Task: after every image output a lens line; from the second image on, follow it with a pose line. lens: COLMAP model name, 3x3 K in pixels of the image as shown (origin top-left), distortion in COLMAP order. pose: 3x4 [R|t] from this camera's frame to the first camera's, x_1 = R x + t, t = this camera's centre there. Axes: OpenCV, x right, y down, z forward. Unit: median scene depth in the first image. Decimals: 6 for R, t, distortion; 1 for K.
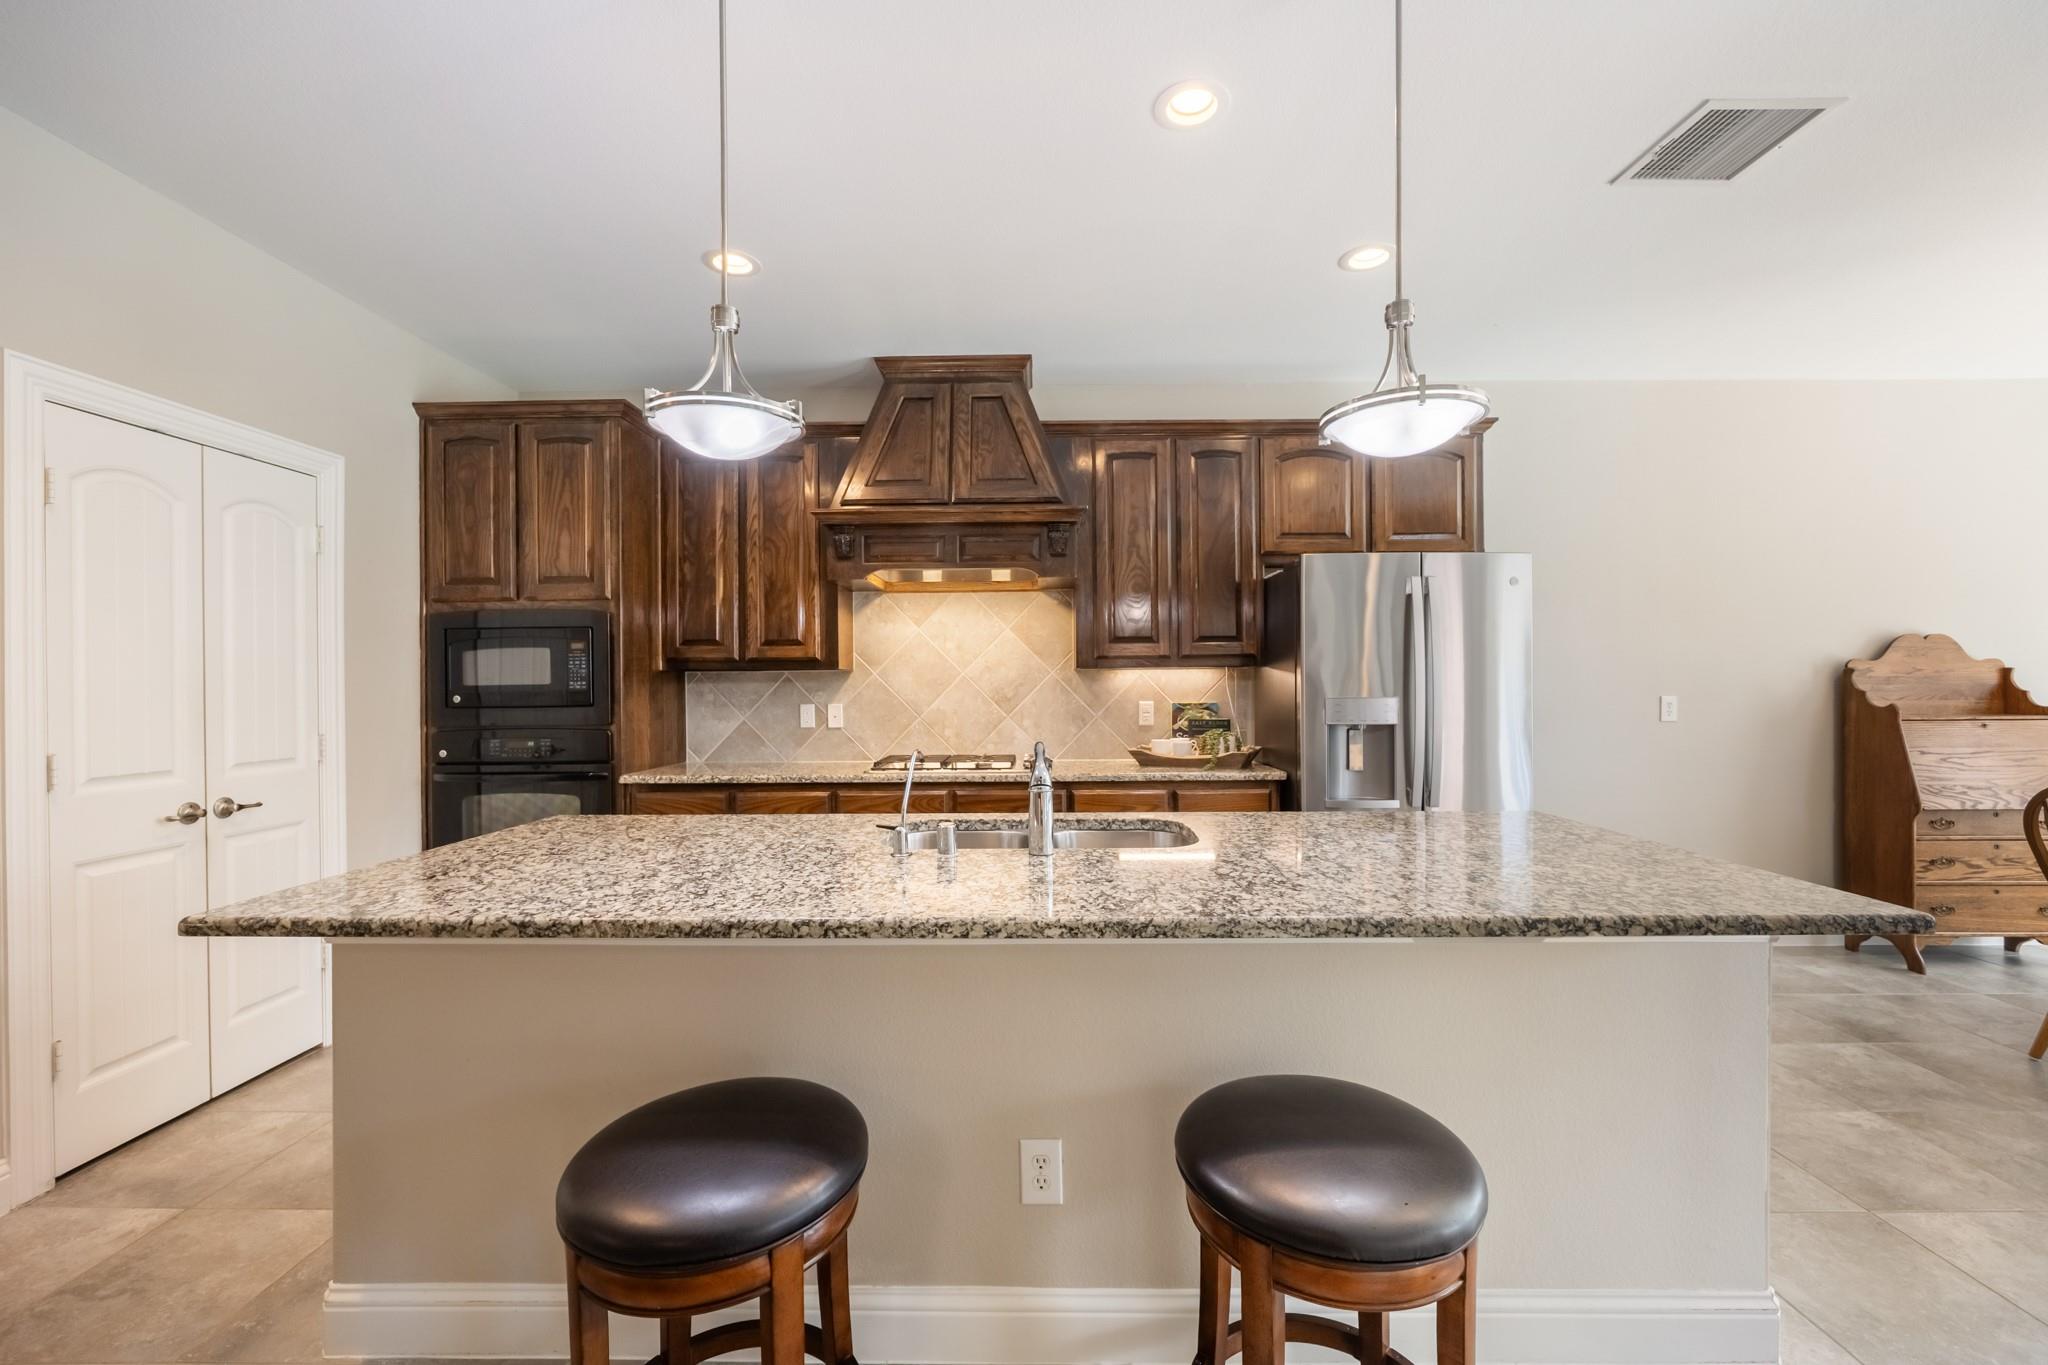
lens RADIAL K [[806.8, 0, 1024.0], [0, 806.8, 682.5], [0, 0, 1]] dist [-0.008969, 0.000099]
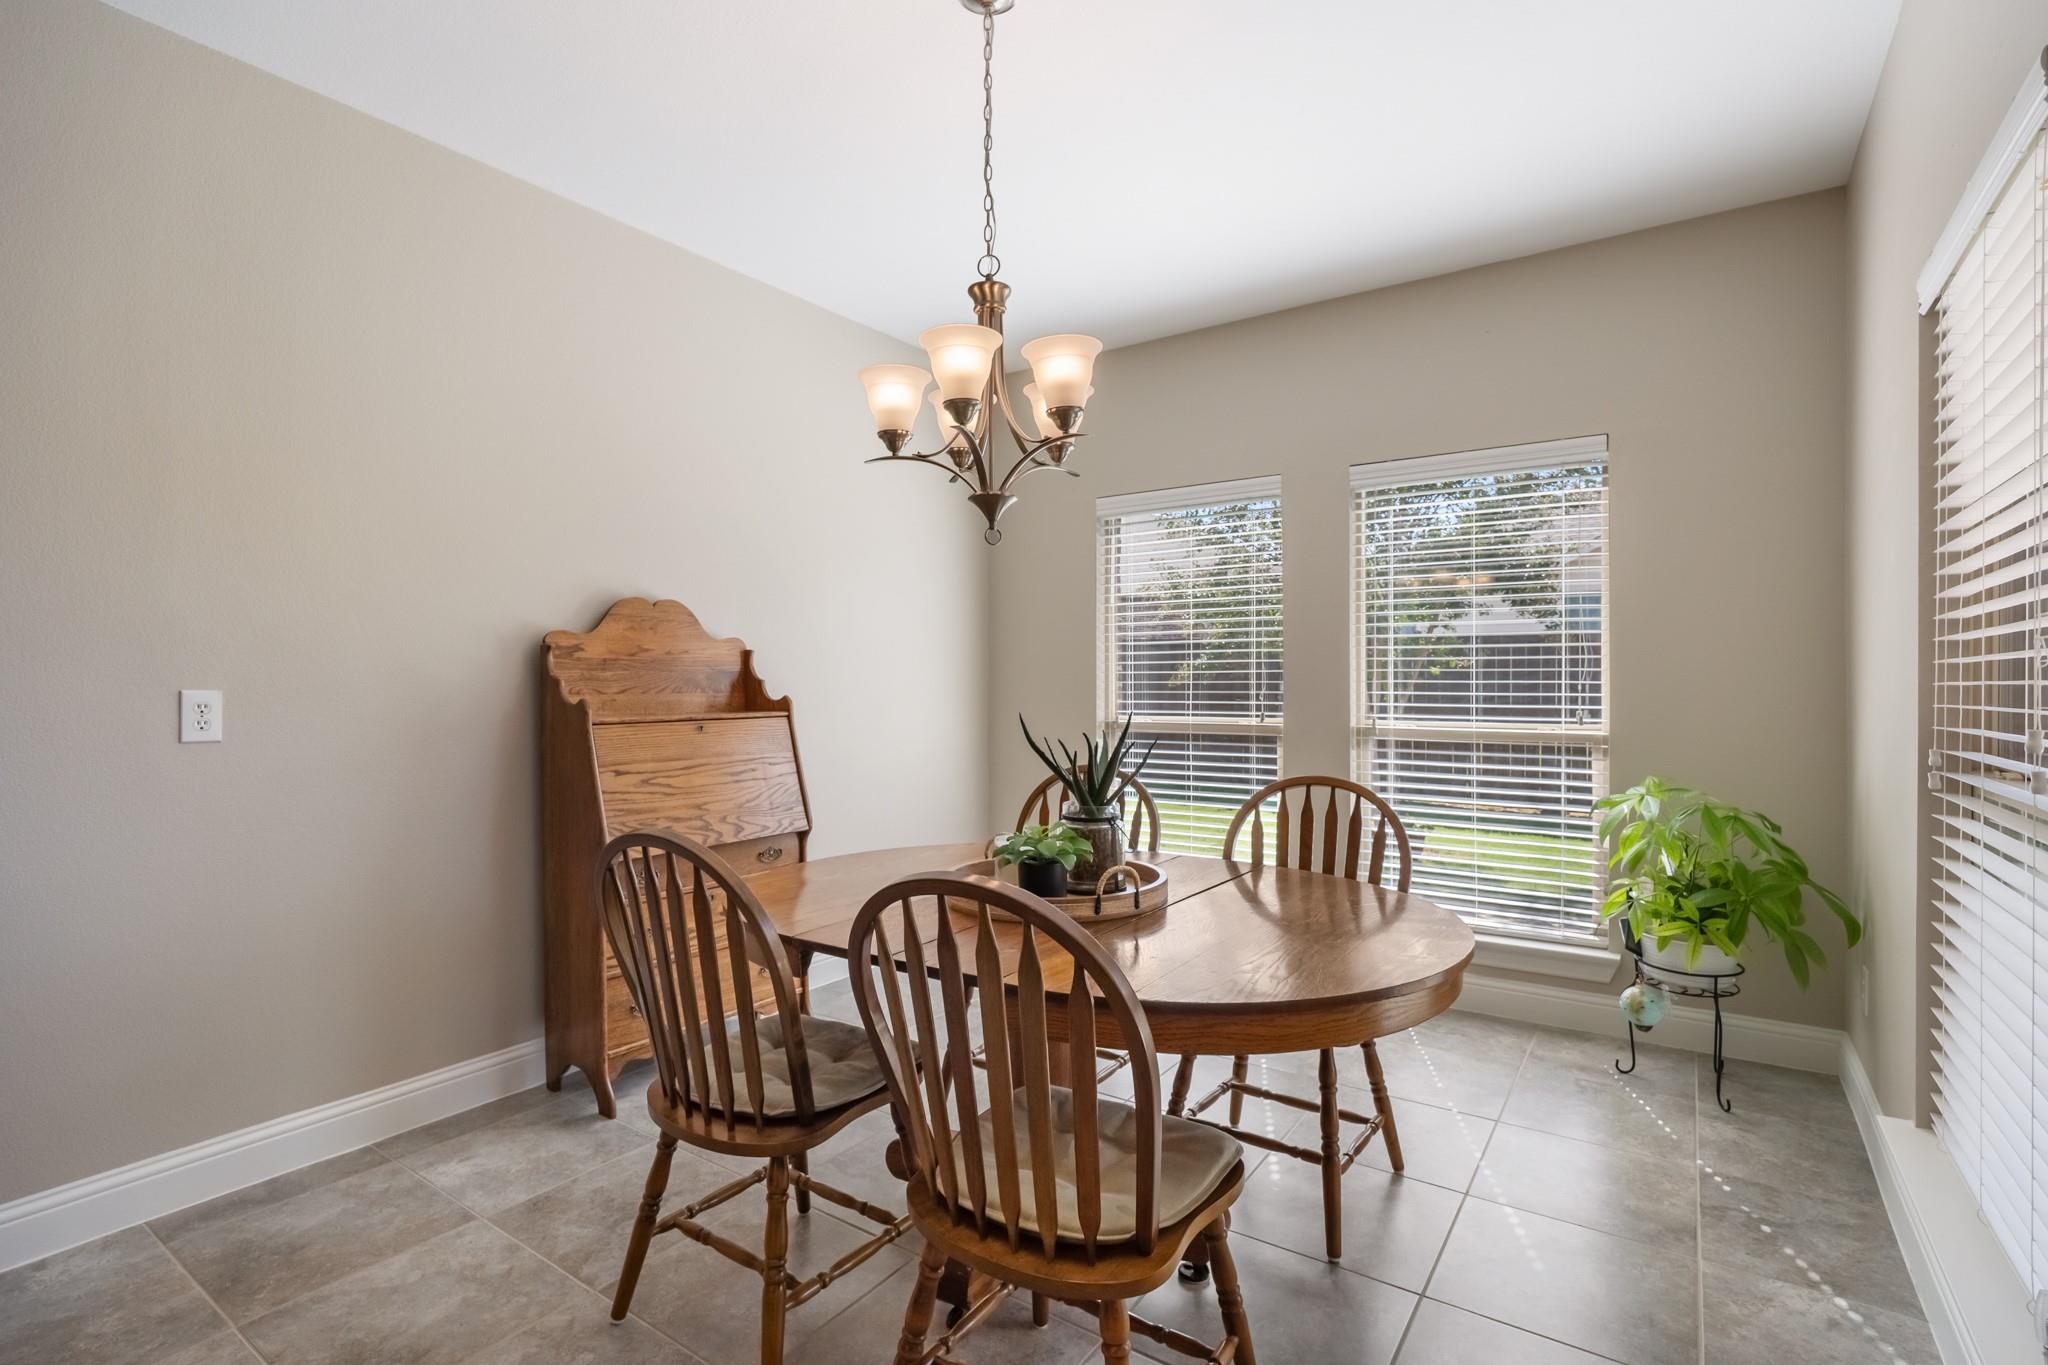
lens RADIAL K [[962.1, 0, 1024.0], [0, 962.1, 682.5], [0, 0, 1]] dist [-0.023851, -0.000054]
pose [[0.558872, 0.005451, 0.829236, 0.652840], [0.003386, 0.999955, -0.008856, 0.022039], [-0.829247, 0.007757, 0.558828, 0.283306]]
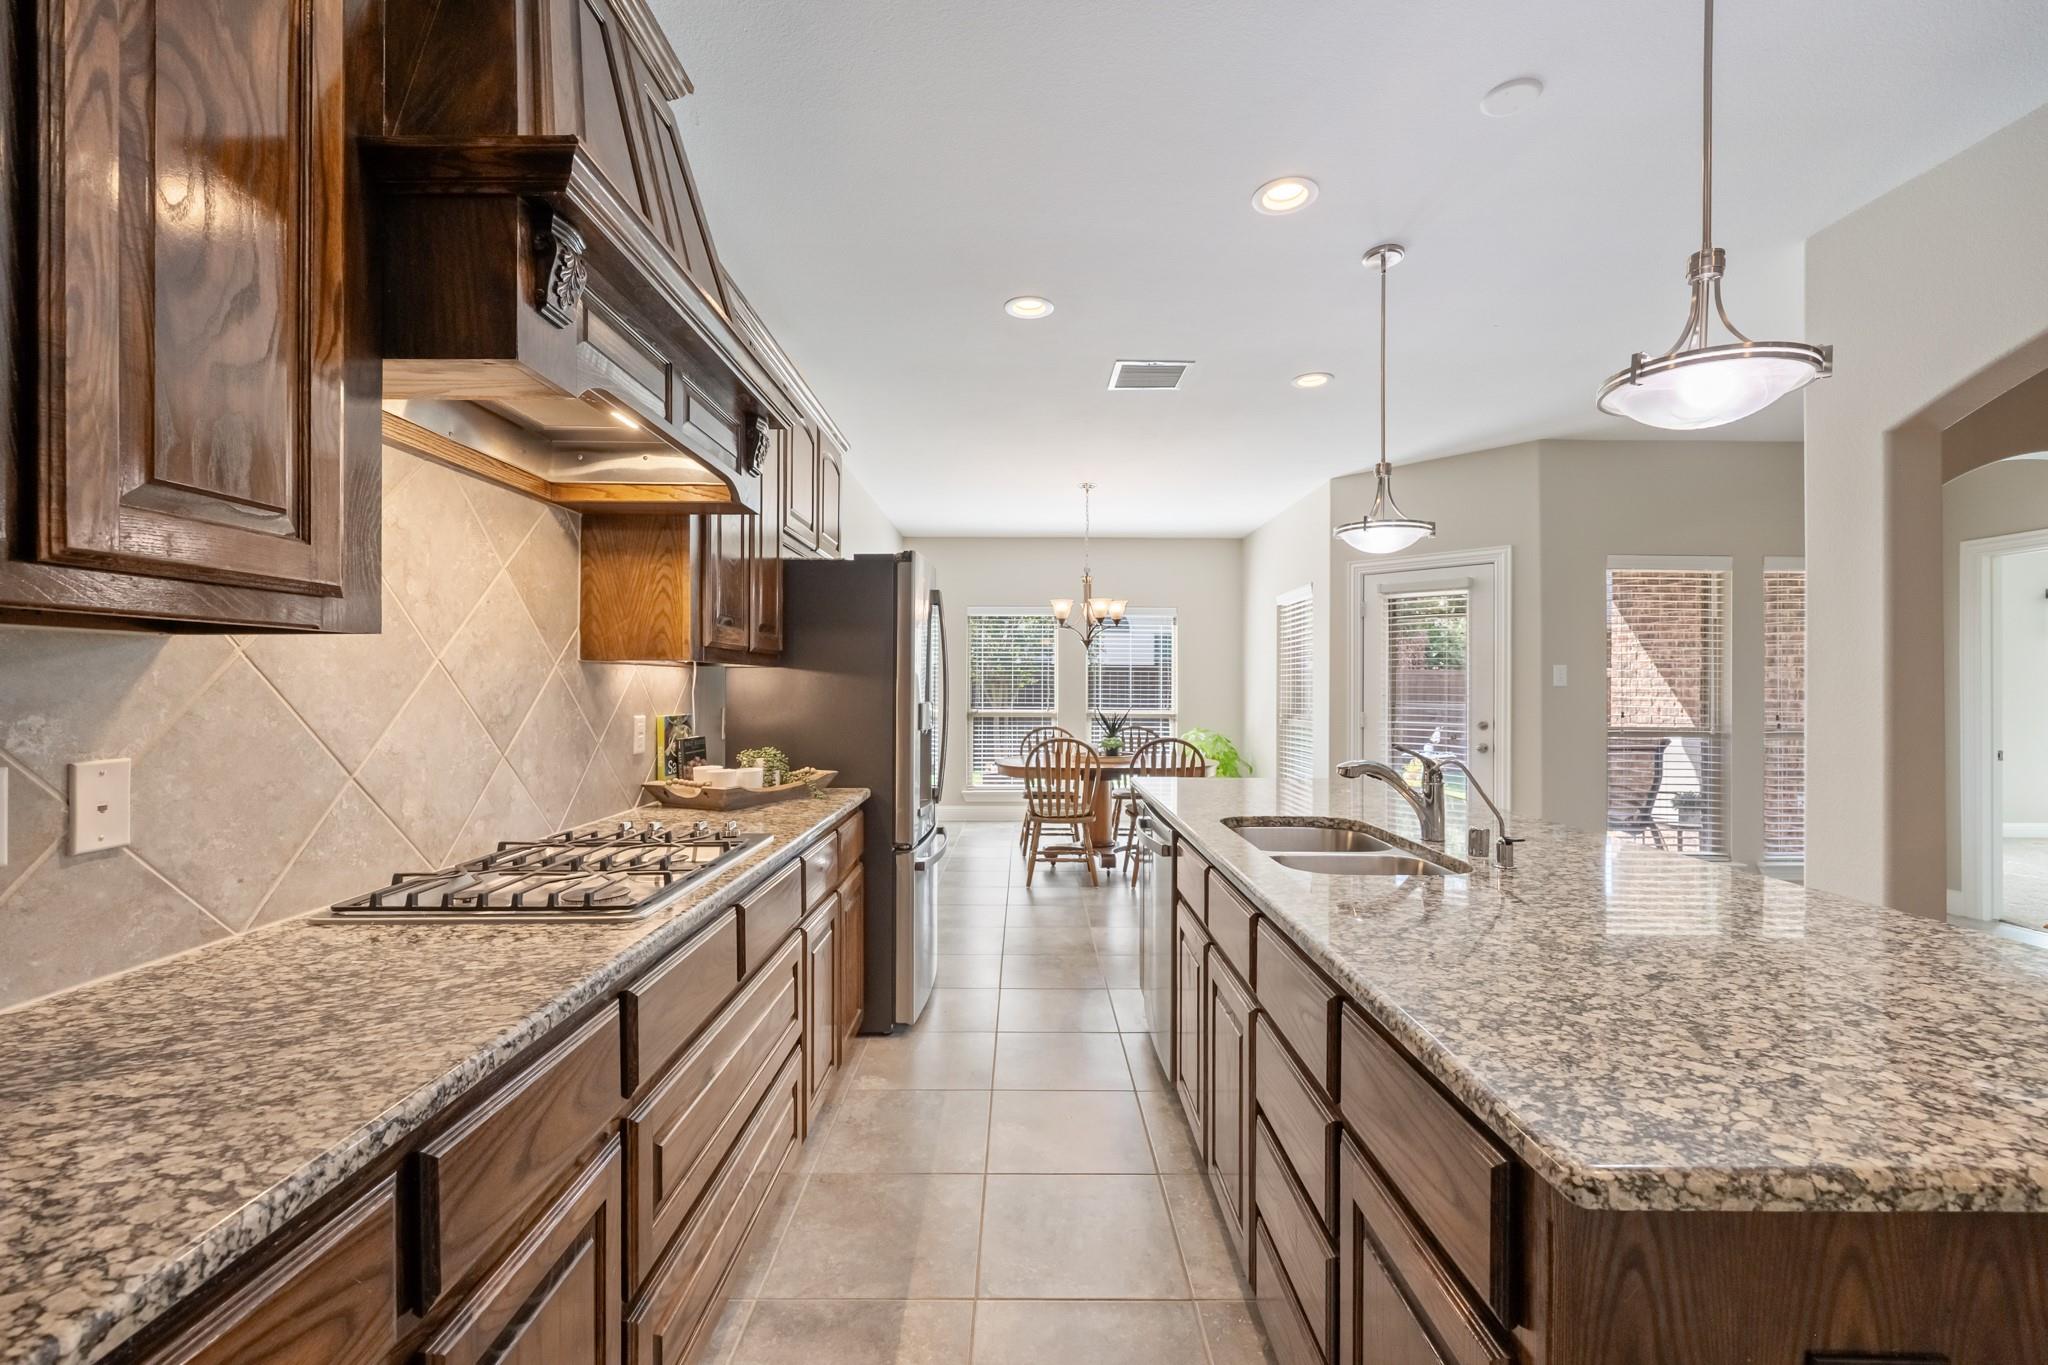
lens RADIAL K [[846.5, 0, 1024.0], [0, 846.5, 682.5], [0, 0, 1]] dist [-0.002103, 0.000584]
pose [[-0.011095, 0.010269, 0.999886, -0.552666], [-0.001380, 0.999946, -0.010285, 0.004400], [-0.999938, -0.001494, -0.011080, 0.761626]]
